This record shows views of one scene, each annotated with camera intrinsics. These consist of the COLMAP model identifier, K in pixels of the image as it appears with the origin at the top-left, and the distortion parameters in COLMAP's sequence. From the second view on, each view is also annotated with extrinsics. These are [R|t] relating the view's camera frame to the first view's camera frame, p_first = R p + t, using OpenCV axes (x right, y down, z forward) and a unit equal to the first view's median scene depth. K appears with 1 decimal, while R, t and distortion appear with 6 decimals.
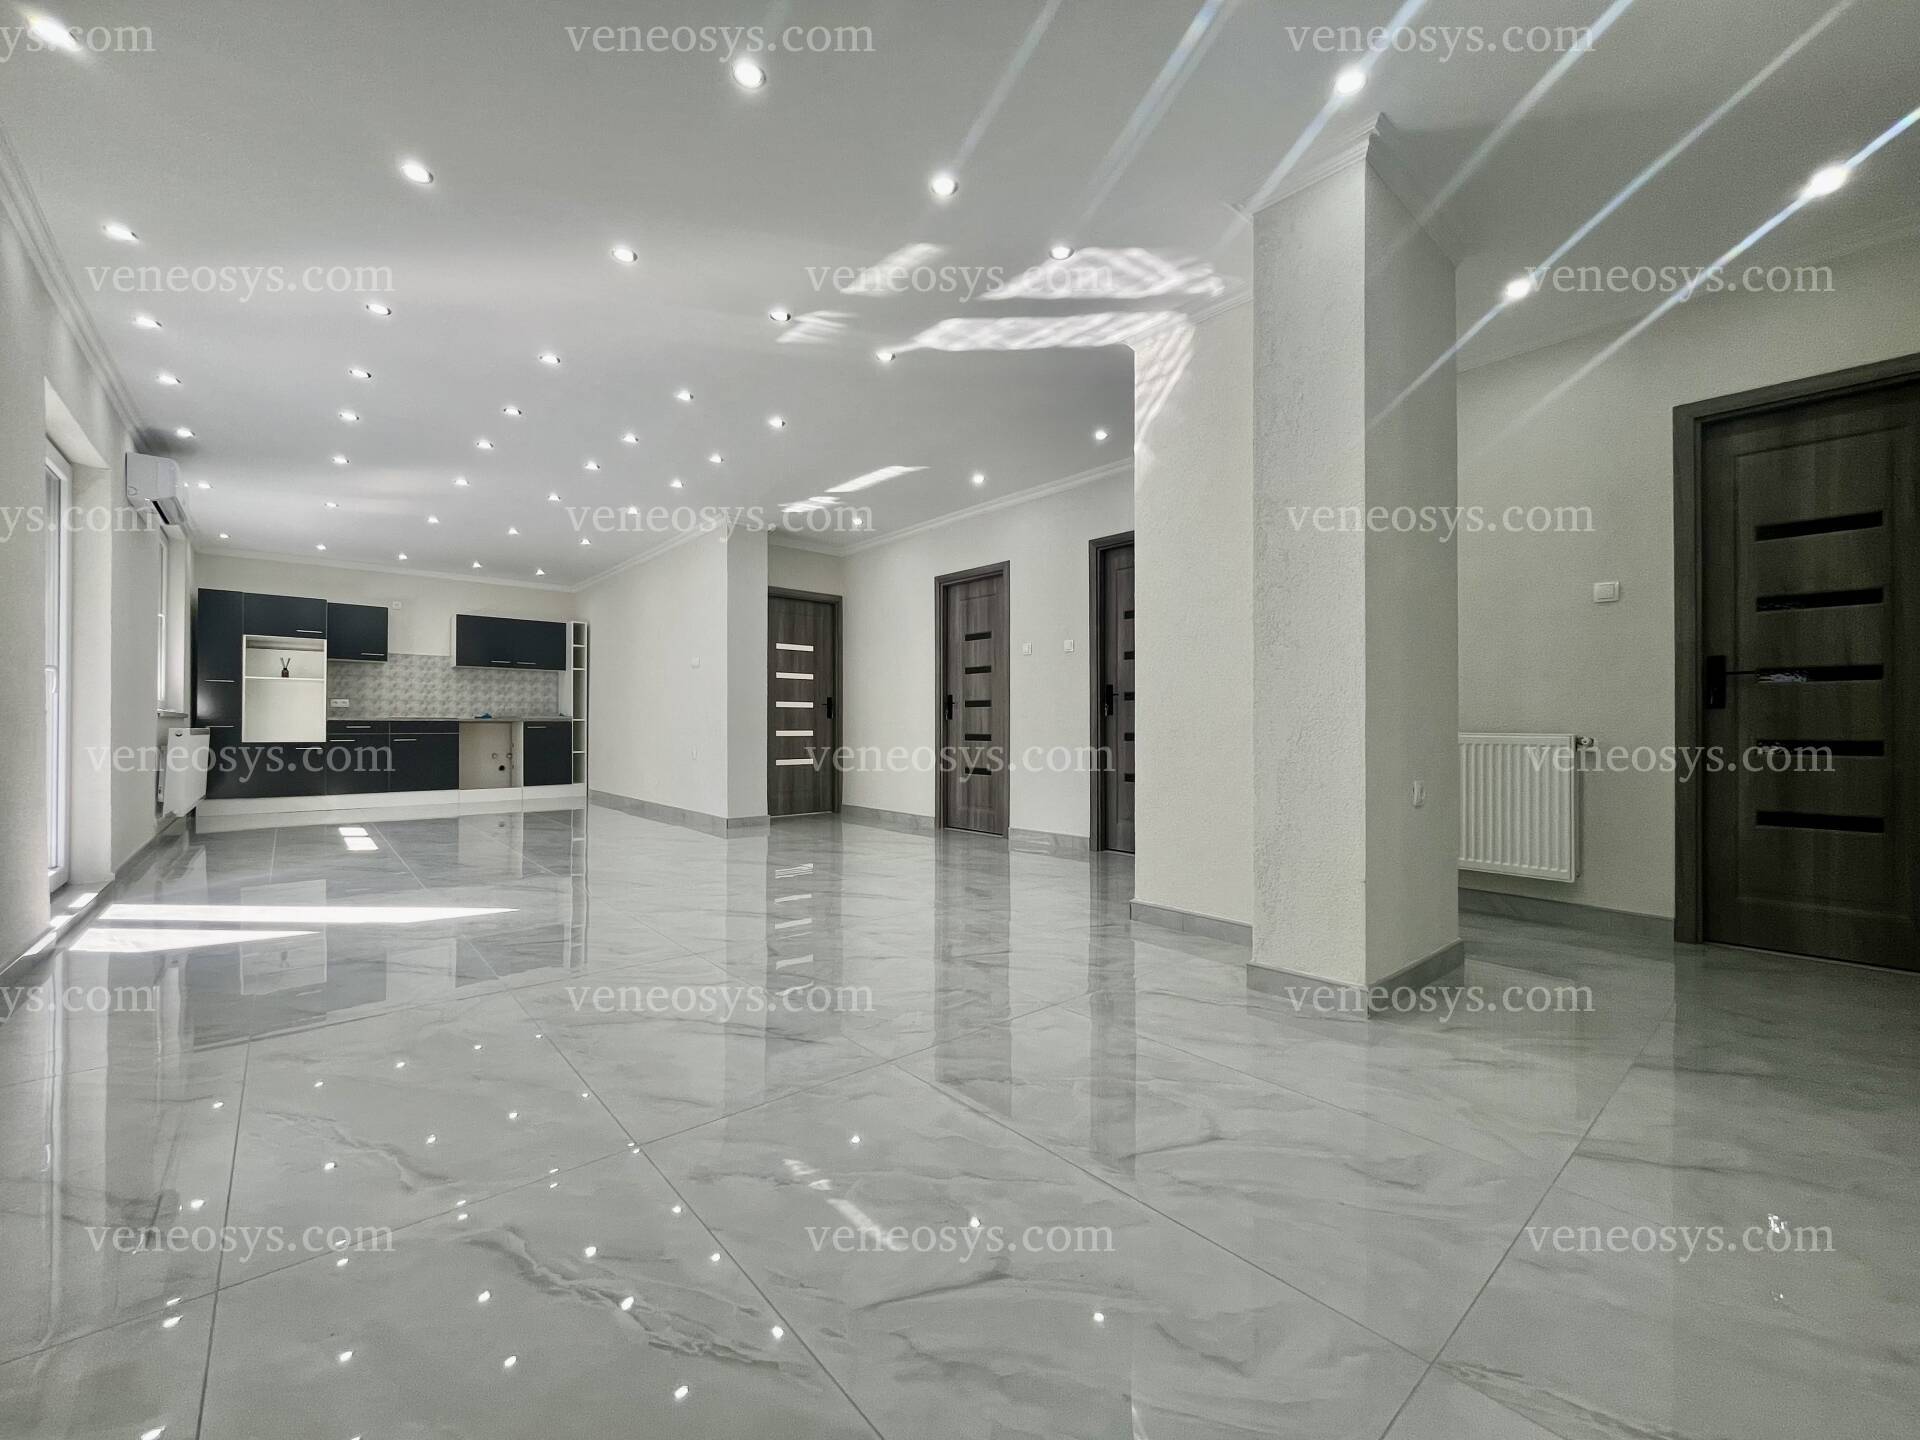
lens RADIAL K [[774.5, 0, 952.9], [0, 774.5, 723.7], [0, 0, 1]] dist [-0.002287, -0.000251]
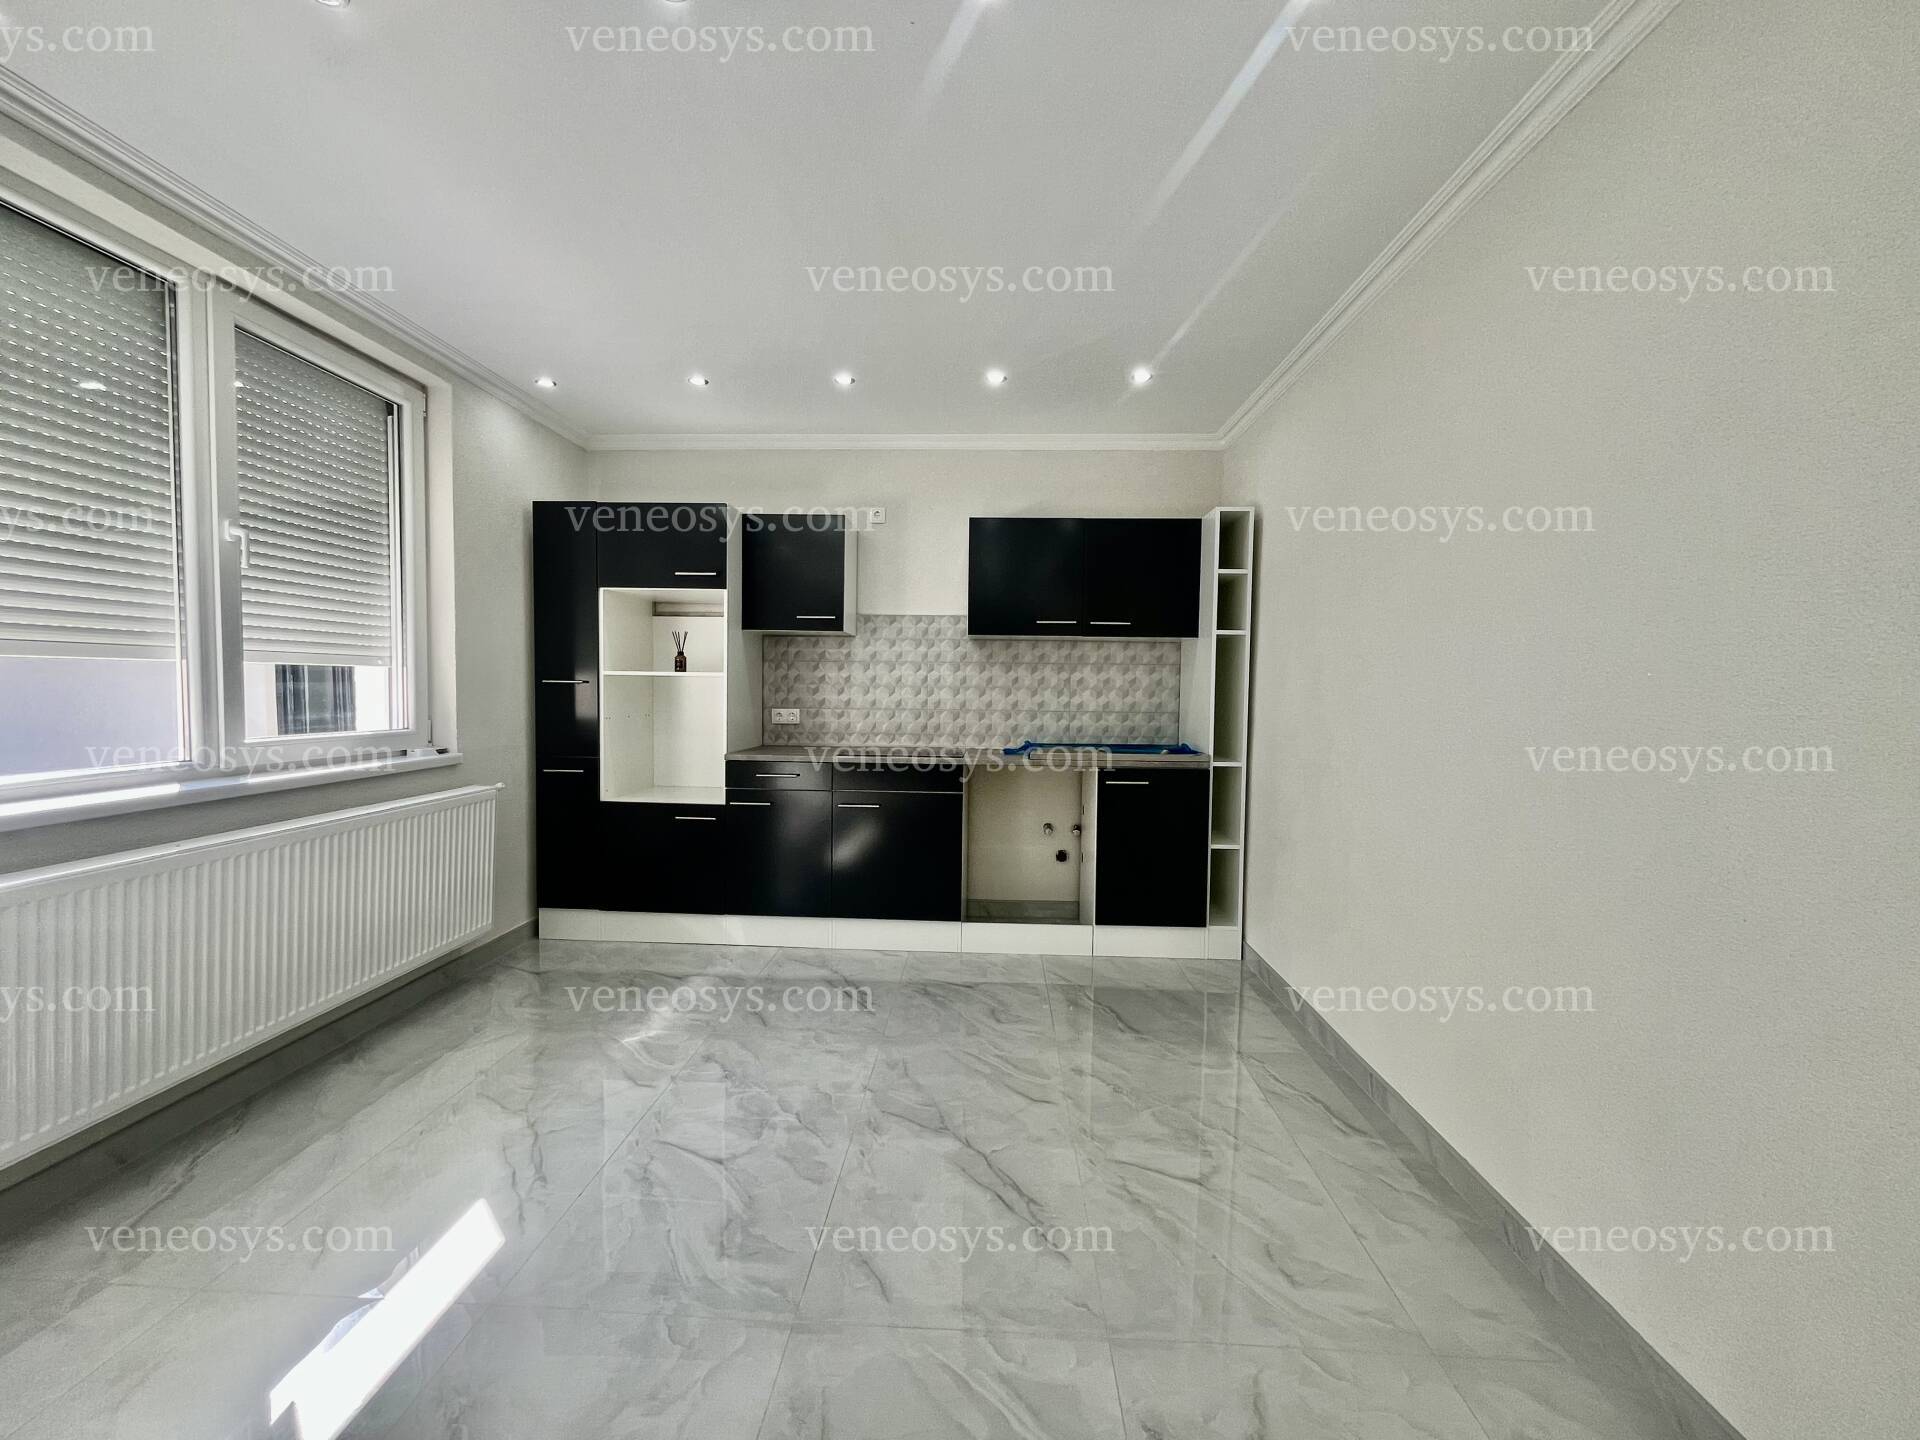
lens RADIAL K [[774.5, 0, 956.3], [0, 774.5, 717.3], [0, 0, 1]] dist [-0.002287, -0.000251]
pose [[0.727136, 0.034143, -0.685644, -0.454890], [-0.009521, 0.999168, 0.039658, -0.060529], [0.686428, -0.022309, 0.726856, 0.897603]]
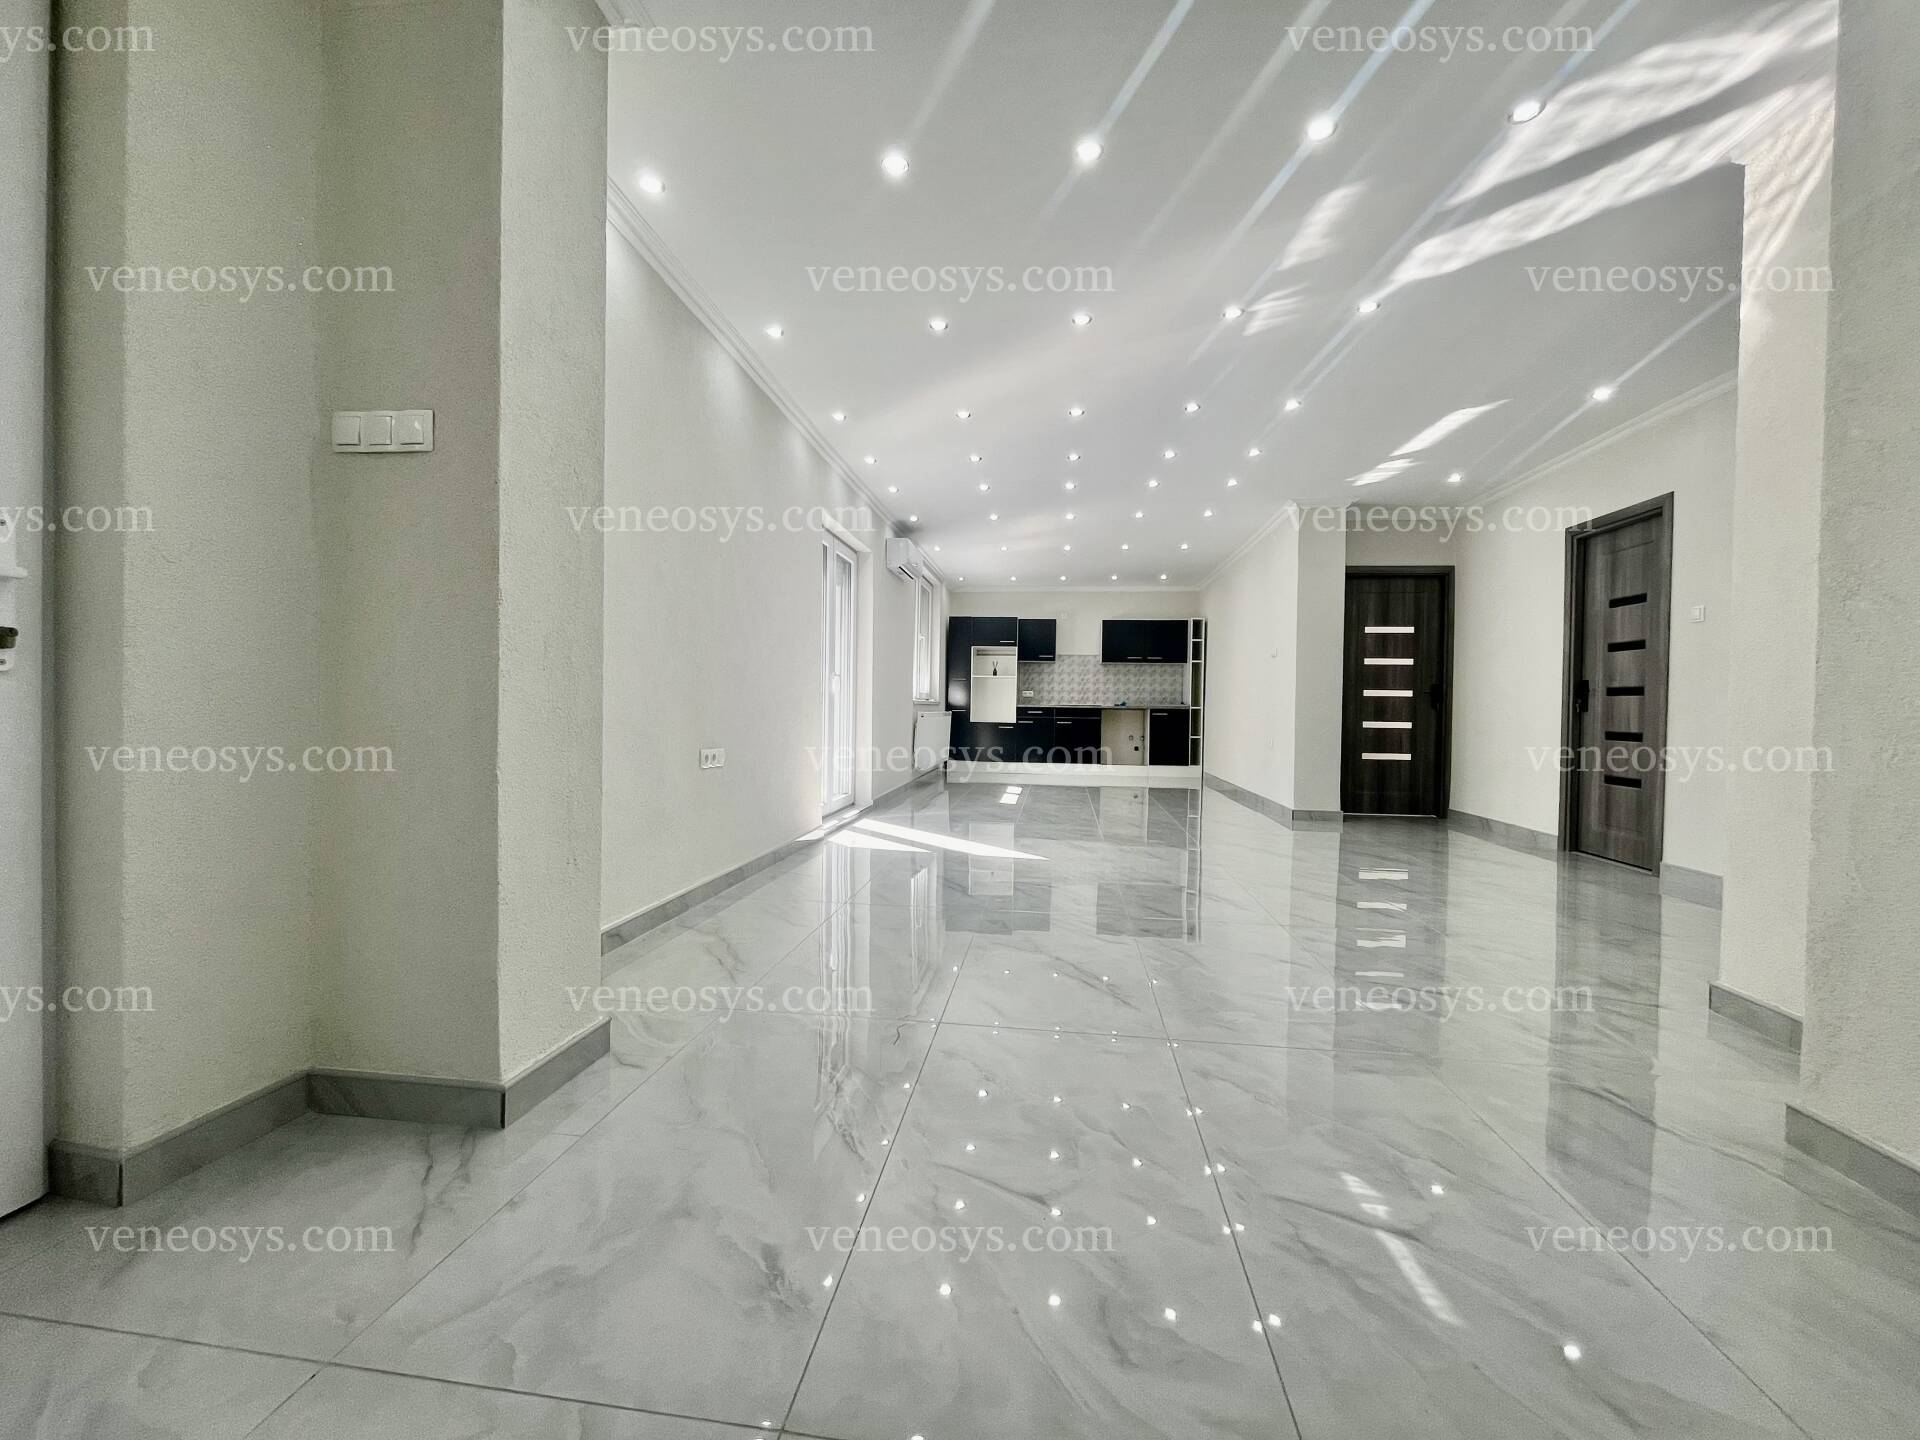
lens RADIAL K [[774.5, 0, 959.4], [0, 774.5, 722.5], [0, 0, 1]] dist [-0.002287, -0.000251]
pose [[0.670256, 0.022247, -0.741797, 0.149979], [-0.010481, 0.999735, 0.020513, -0.004157], [0.742056, -0.005974, 0.670311, 0.025536]]
